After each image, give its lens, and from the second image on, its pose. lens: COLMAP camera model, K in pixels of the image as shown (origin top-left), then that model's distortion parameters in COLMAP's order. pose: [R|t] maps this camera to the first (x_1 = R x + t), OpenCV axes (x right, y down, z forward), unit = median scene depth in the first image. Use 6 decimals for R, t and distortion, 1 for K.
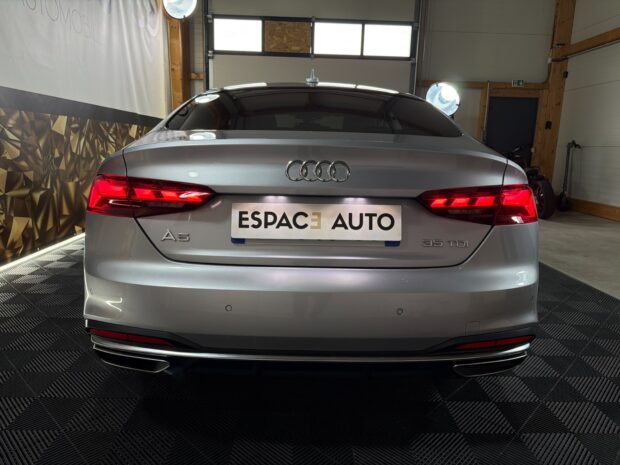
lens RADIAL K [[437.2, 0, 313.0], [0, 437.2, 240.8], [0, 0, 1]] dist [0.070977, -0.092106]
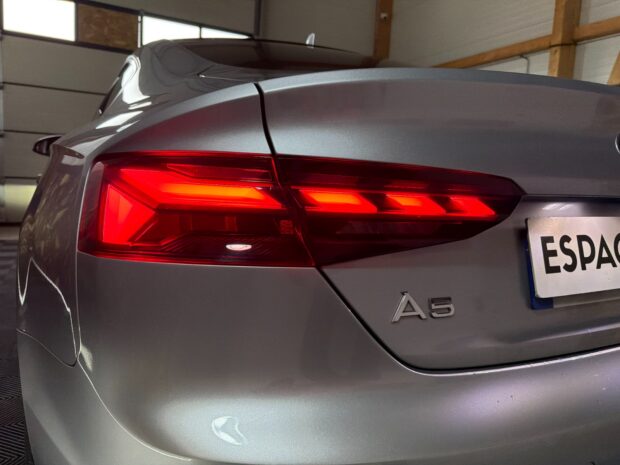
lens RADIAL K [[444.1, 0, 311.1], [0, 444.1, 239.5], [0, 0, 1]] dist [0.067232, -0.107641]
pose [[0.900729, -0.041868, 0.432359, -0.105617], [0.065952, 0.996986, -0.040852, -0.011190], [-0.429346, 0.065311, 0.900776, 0.125776]]
